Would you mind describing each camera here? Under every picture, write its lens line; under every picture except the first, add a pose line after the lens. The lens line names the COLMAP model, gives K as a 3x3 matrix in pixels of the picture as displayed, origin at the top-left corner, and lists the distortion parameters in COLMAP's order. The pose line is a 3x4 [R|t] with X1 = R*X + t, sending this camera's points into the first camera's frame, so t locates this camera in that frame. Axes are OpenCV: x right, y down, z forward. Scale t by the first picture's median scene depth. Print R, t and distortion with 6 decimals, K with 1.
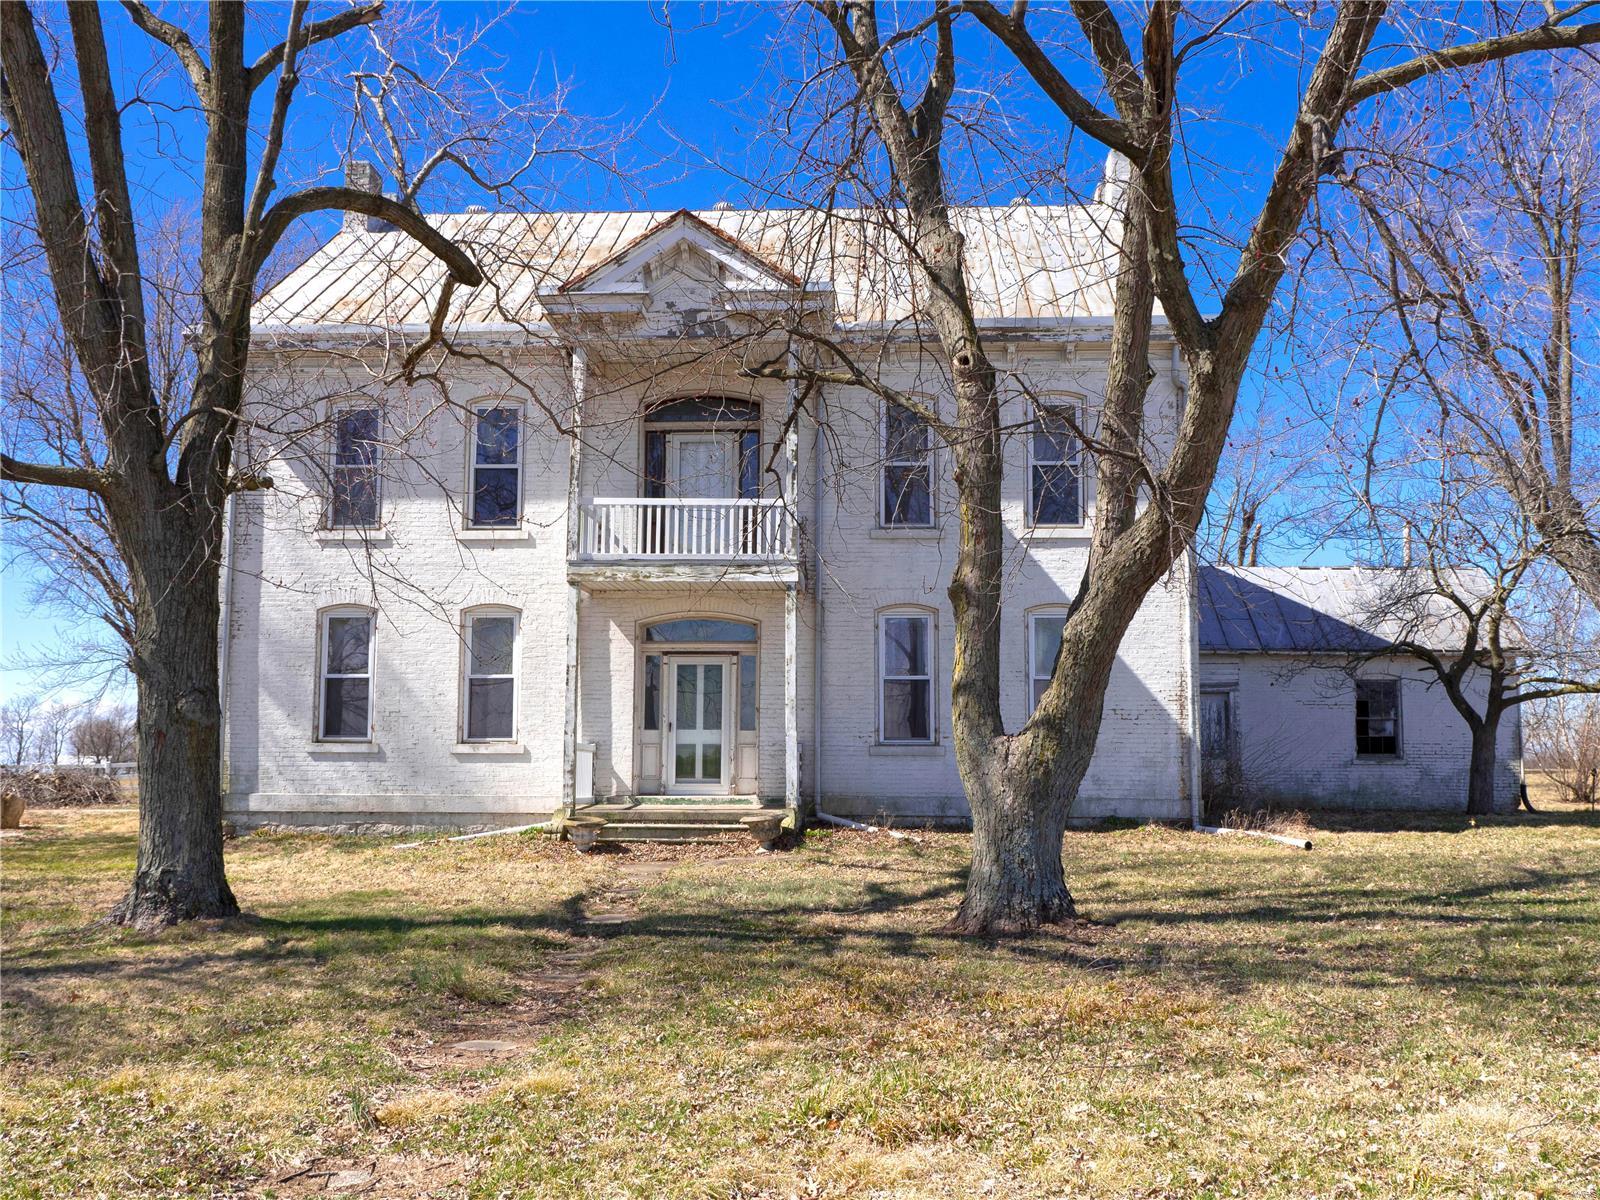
lens RADIAL K [[1609.0, 0, 800.0], [0, 1609.0, 600.0], [0, 0, 1]] dist [-0.049791, -0.001495]
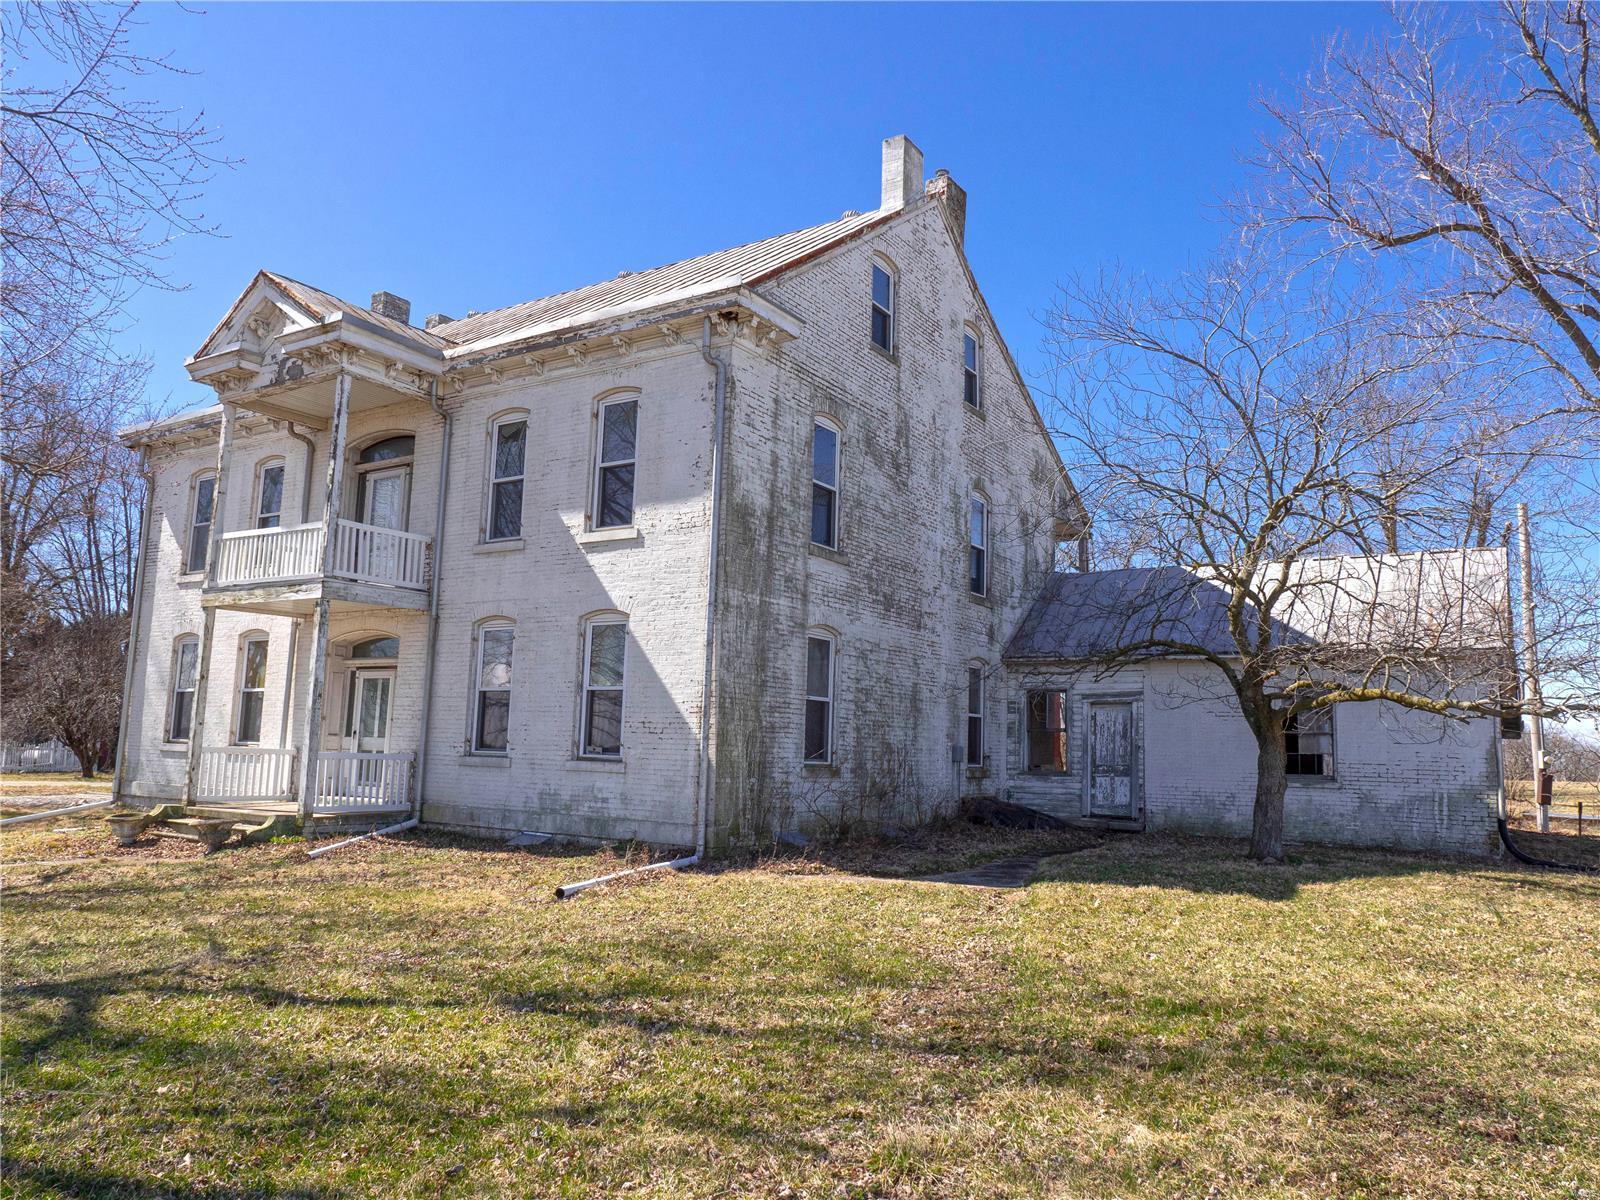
lens RADIAL K [[1157.2, 0, 797.5], [0, 1157.2, 596.5], [0, 0, 1]] dist [-0.028550, 0.013984]
pose [[0.865494, -0.046734, -0.498735, 0.592952], [0.029892, 0.998683, -0.041708, 0.026225], [0.500027, 0.021190, 0.865750, 0.461357]]
